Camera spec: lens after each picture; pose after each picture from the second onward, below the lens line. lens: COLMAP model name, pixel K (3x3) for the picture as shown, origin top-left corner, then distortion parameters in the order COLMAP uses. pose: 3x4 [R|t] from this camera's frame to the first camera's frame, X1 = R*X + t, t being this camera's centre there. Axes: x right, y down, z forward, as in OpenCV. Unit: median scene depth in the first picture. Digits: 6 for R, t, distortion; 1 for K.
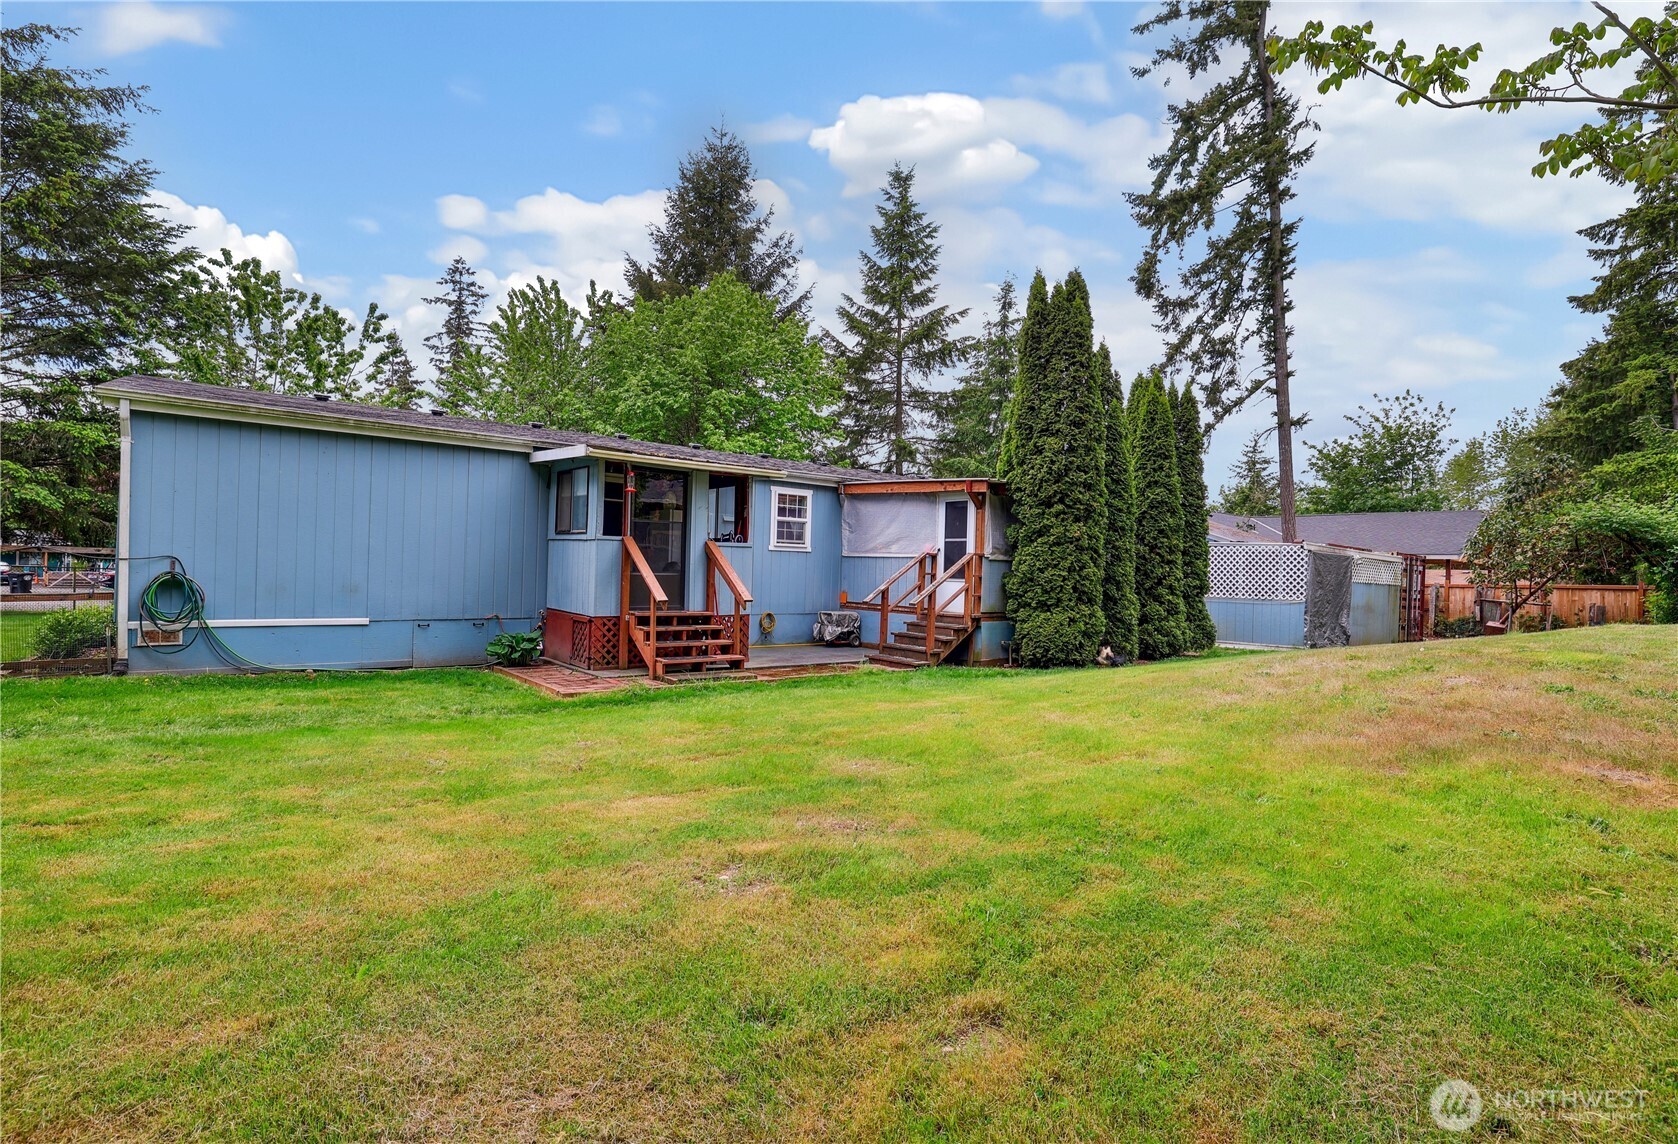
lens RADIAL K [[759.5, 0, 839.0], [0, 759.5, 572.0], [0, 0, 1]] dist [-0.000471, -0.000053]
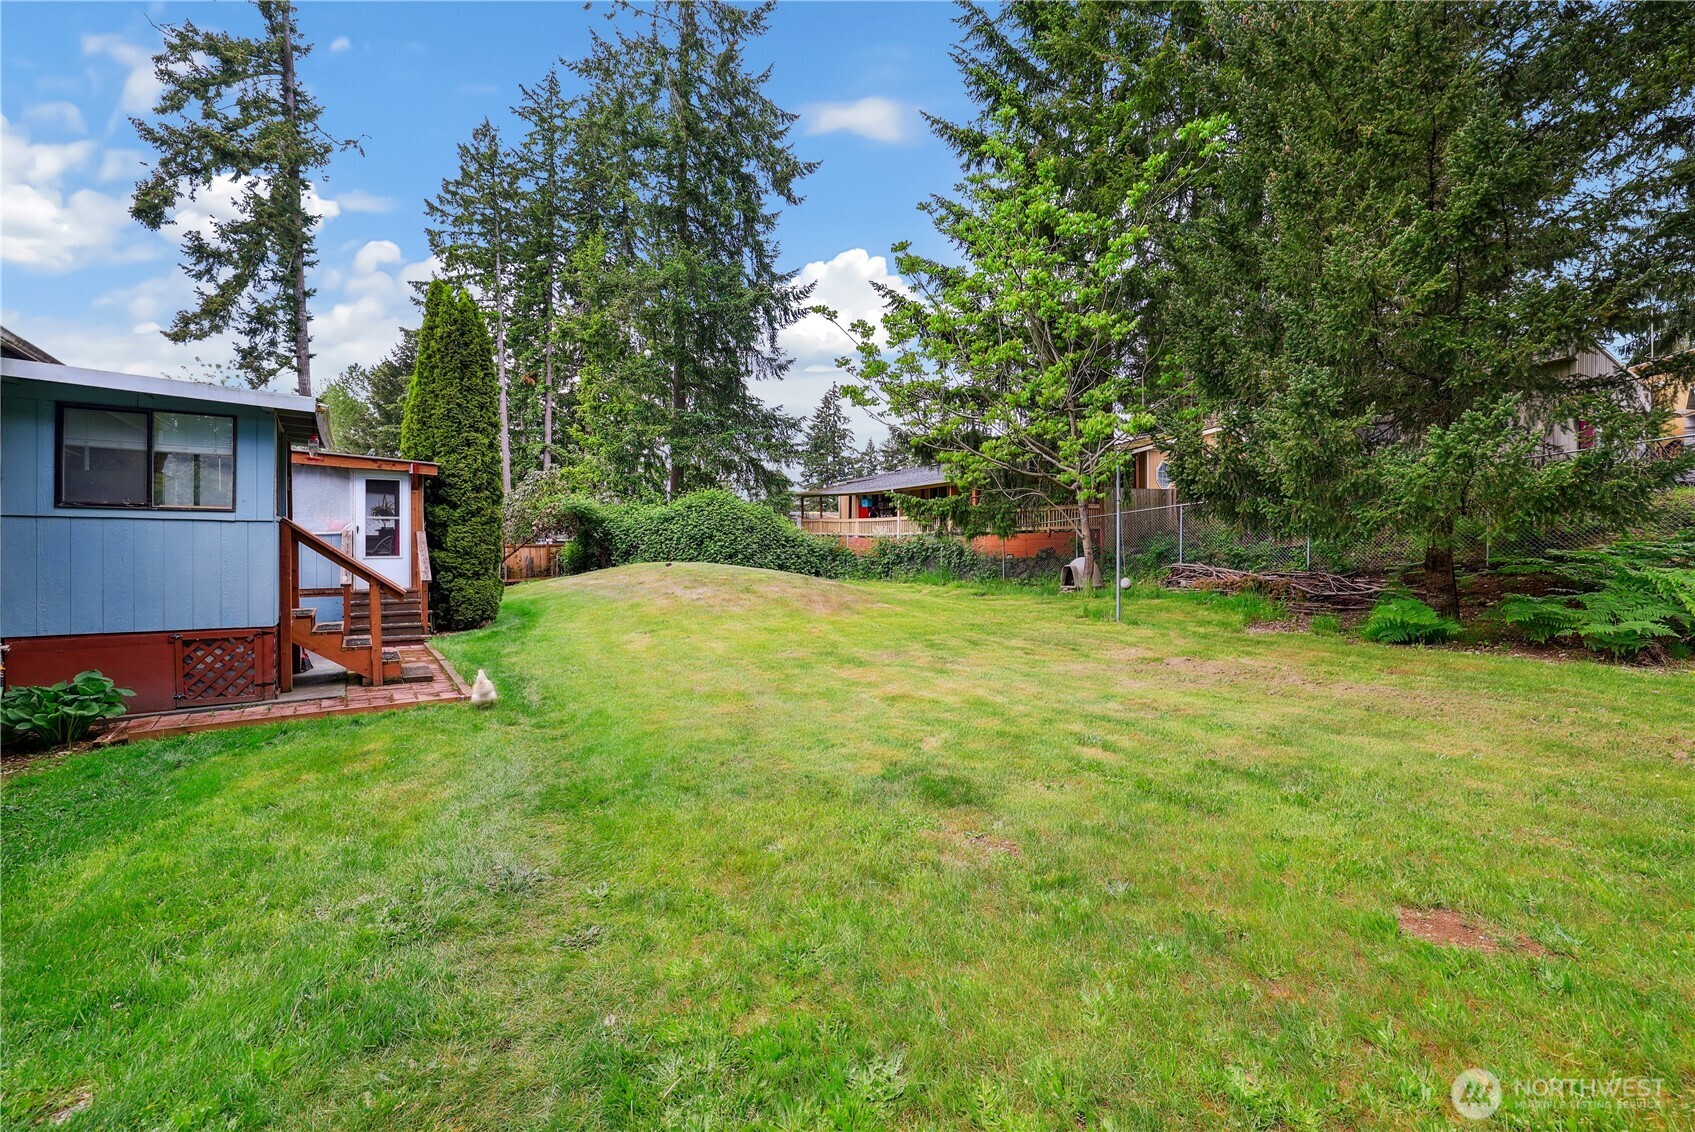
lens RADIAL K [[727.9, 0, 847.5], [0, 727.9, 566.0], [0, 0, 1]] dist [-0.049750, 0.015127]
pose [[0.075704, -0.055330, 0.995594, -0.747698], [0.003449, 0.998468, 0.055228, -0.027726], [-0.997124, -0.000747, 0.075779, 0.305189]]
